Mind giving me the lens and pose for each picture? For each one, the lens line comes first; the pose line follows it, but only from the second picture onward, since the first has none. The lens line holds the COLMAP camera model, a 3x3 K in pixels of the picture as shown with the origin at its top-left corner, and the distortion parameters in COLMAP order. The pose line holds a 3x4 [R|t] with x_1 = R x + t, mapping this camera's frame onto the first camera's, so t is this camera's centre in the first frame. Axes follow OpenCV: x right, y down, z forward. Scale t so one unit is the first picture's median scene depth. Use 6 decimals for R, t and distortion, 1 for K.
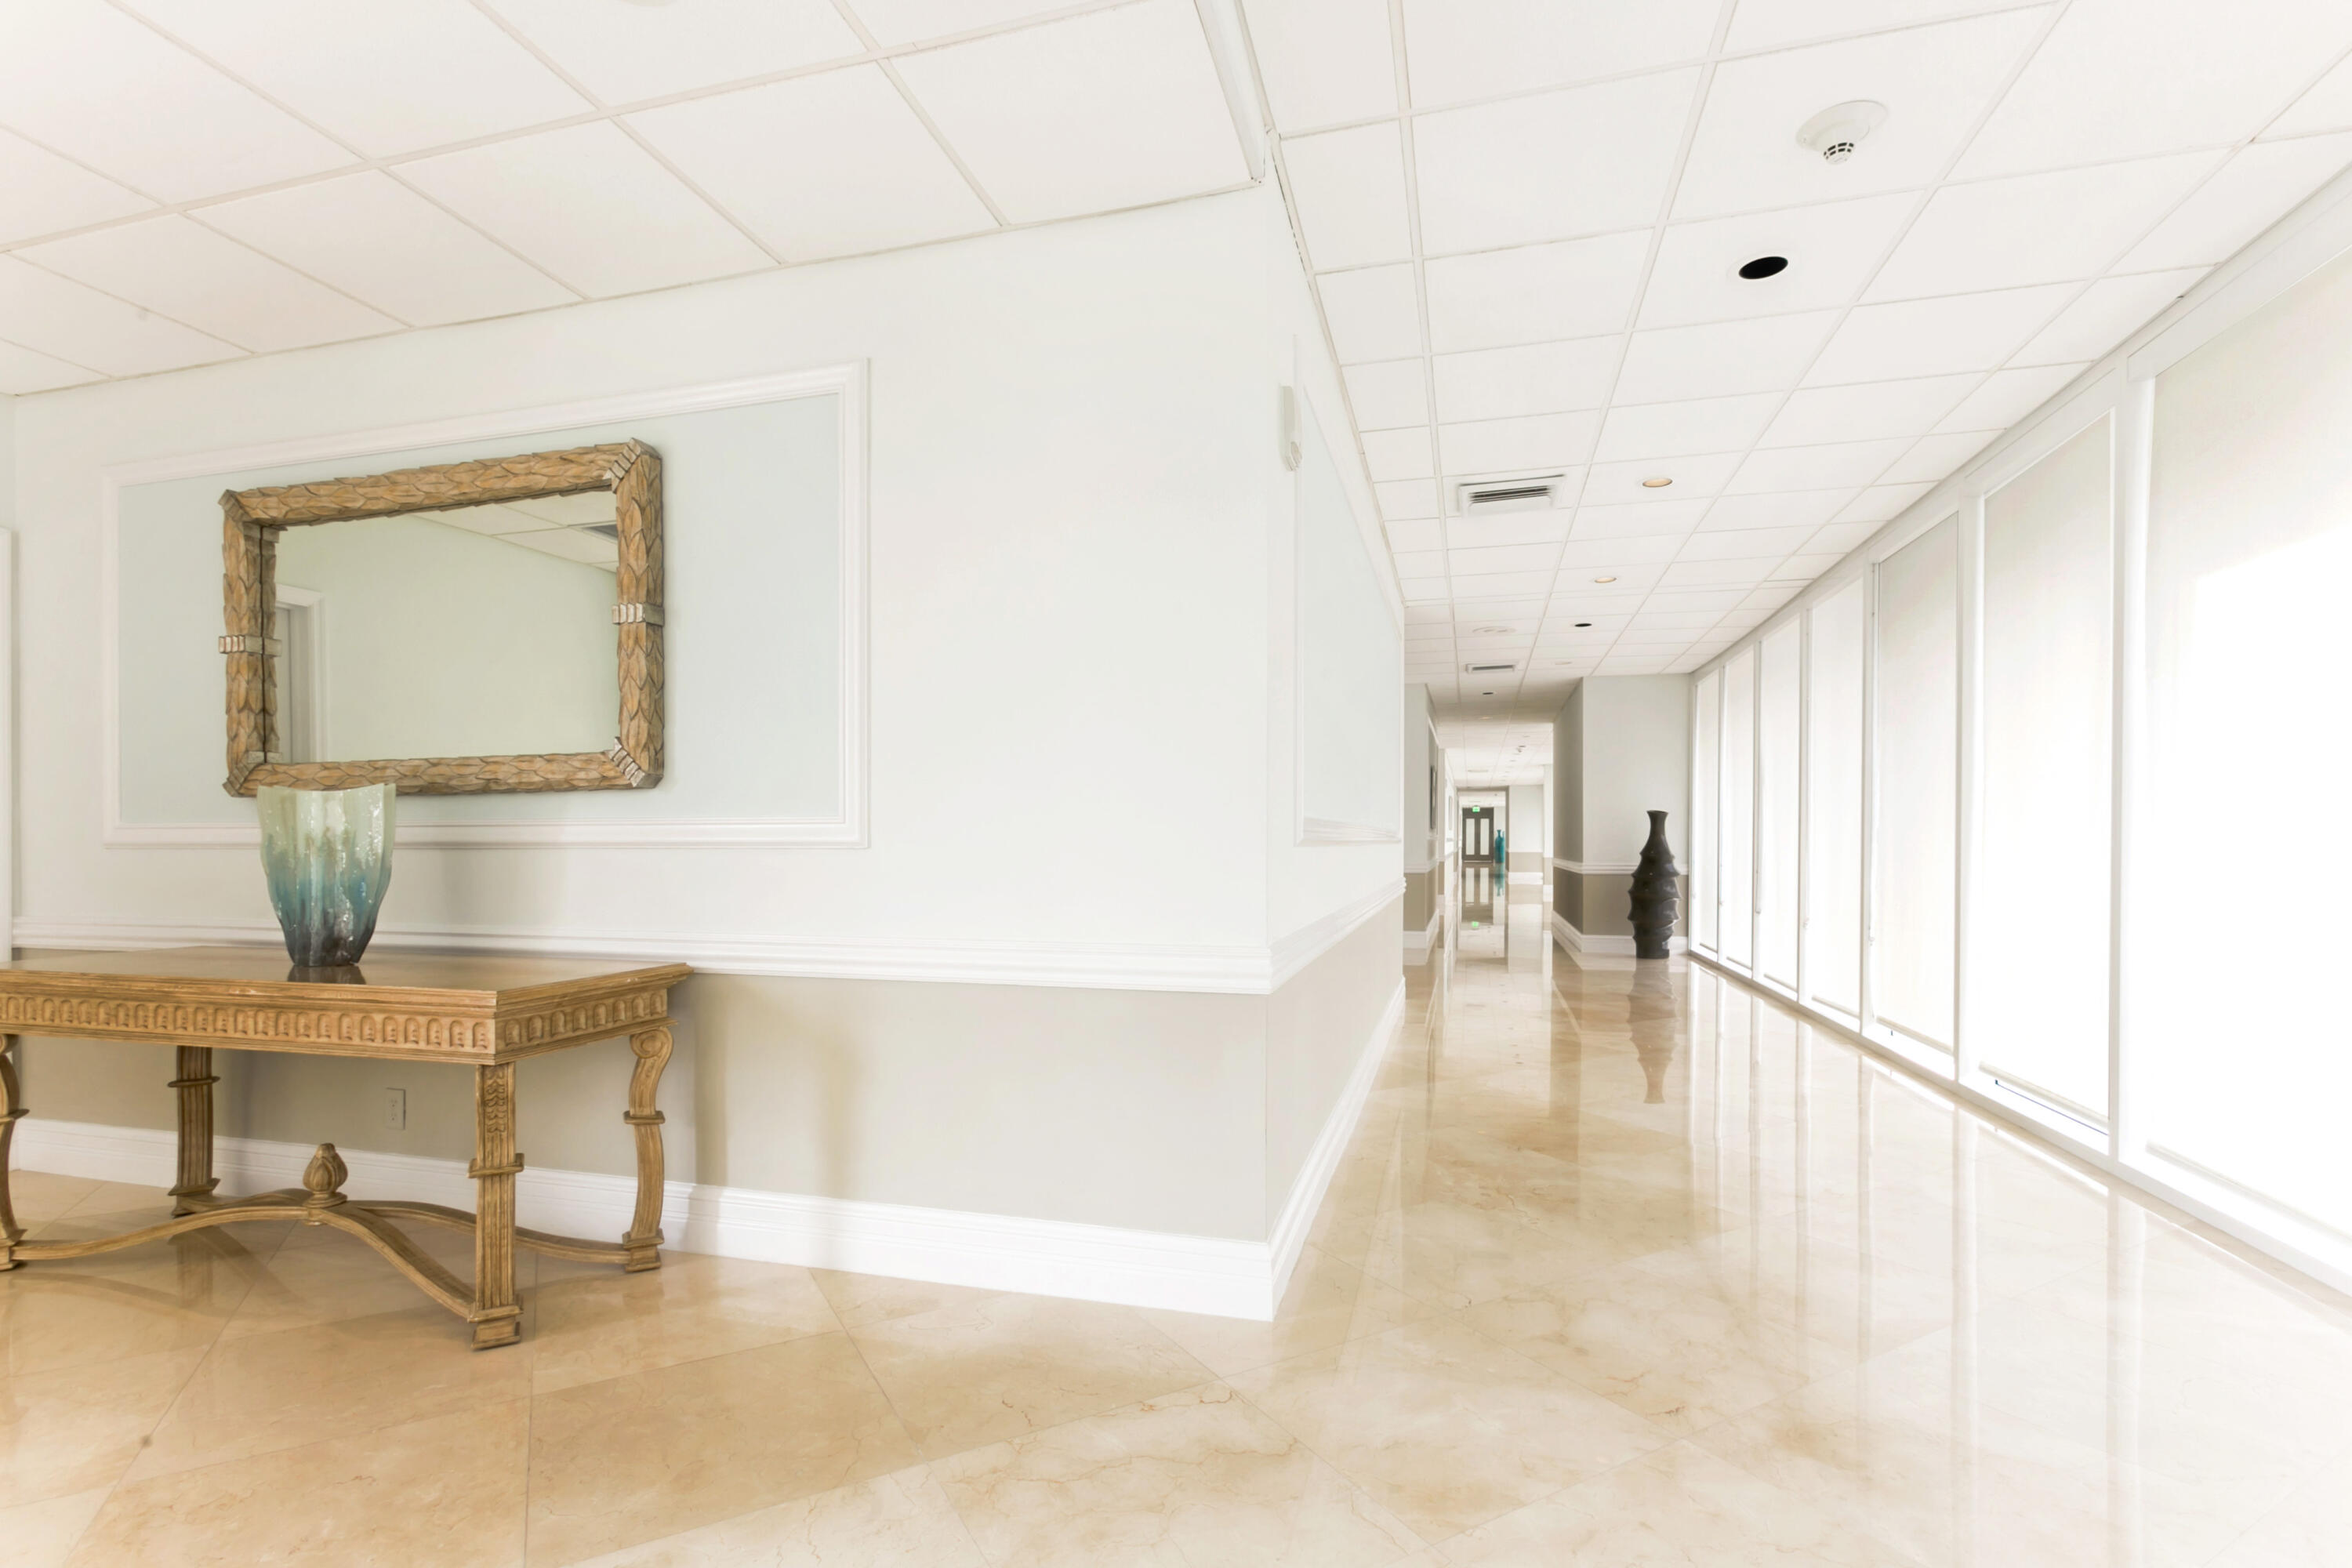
lens RADIAL K [[1084.7, 0, 1149.3], [0, 1084.7, 854.6], [0, 0, 1]] dist [0.001095, 0.000389]
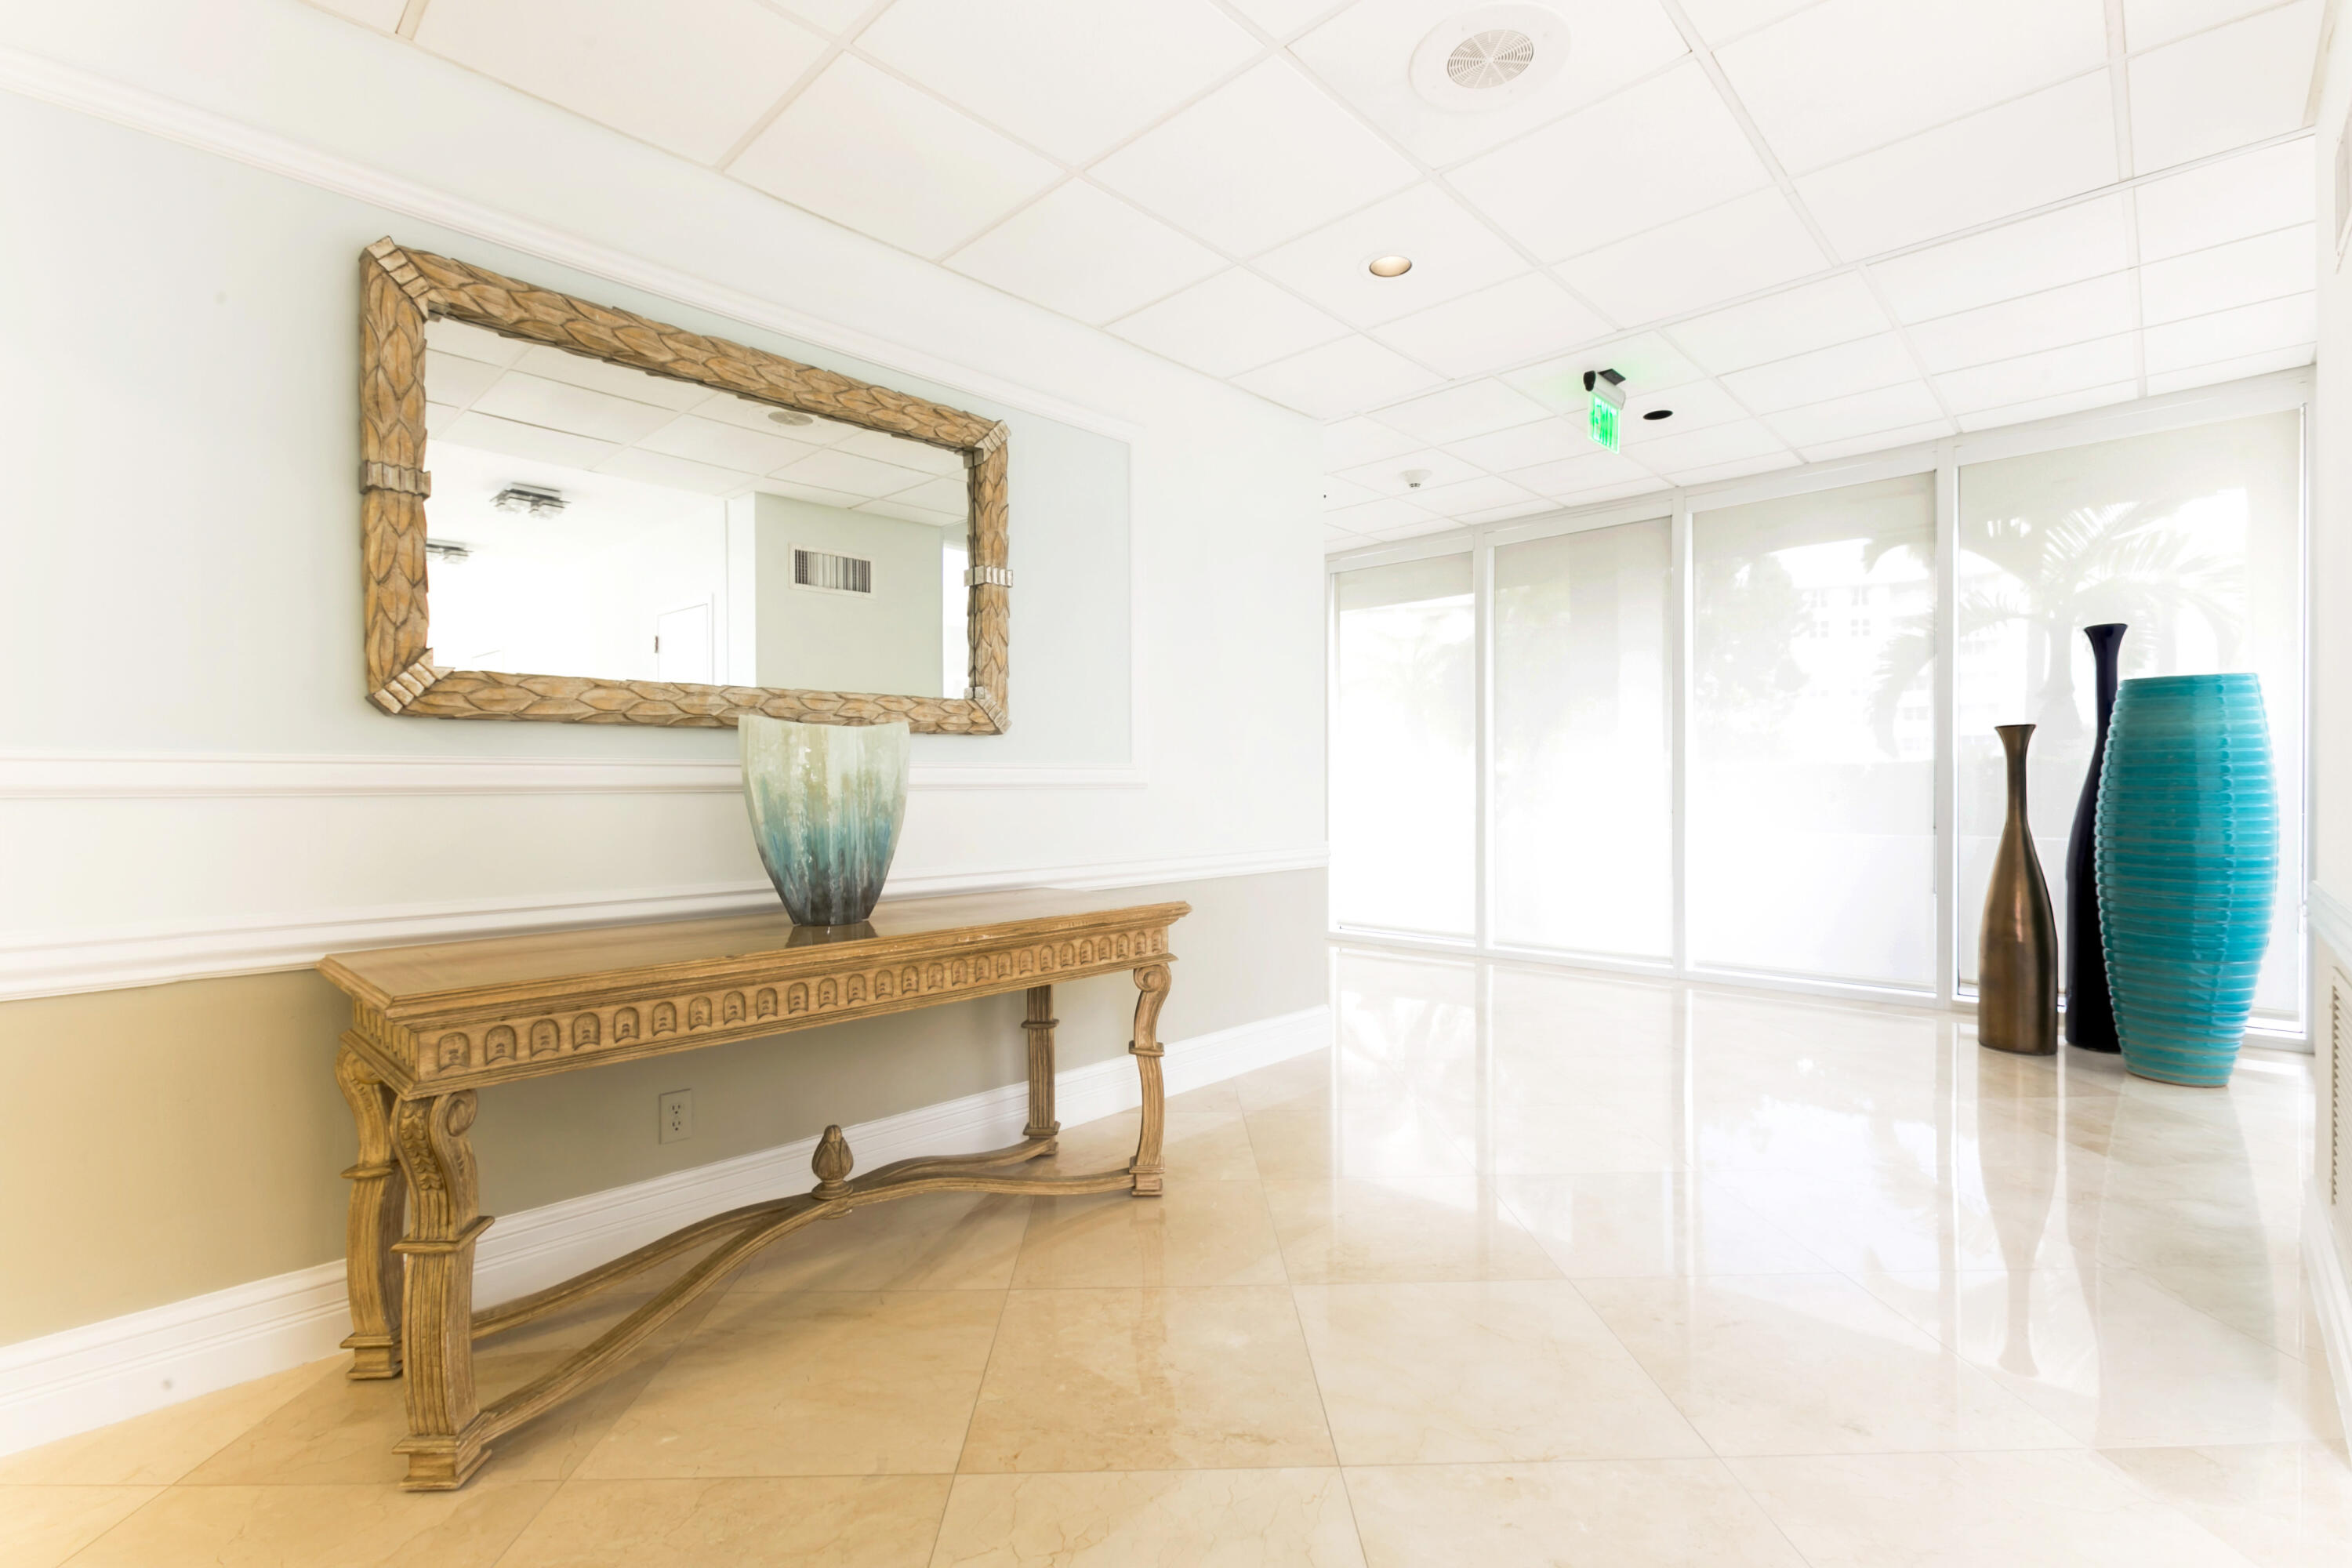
lens RADIAL K [[1084.7, 0, 1163.5], [0, 1084.7, 782.9], [0, 0, 1]] dist [0.001095, 0.000389]
pose [[0.455425, -0.003549, 0.890267, -1.376427], [0.007454, 0.999972, 0.000173, -0.011182], [-0.890243, 0.006558, 0.455439, 0.344462]]
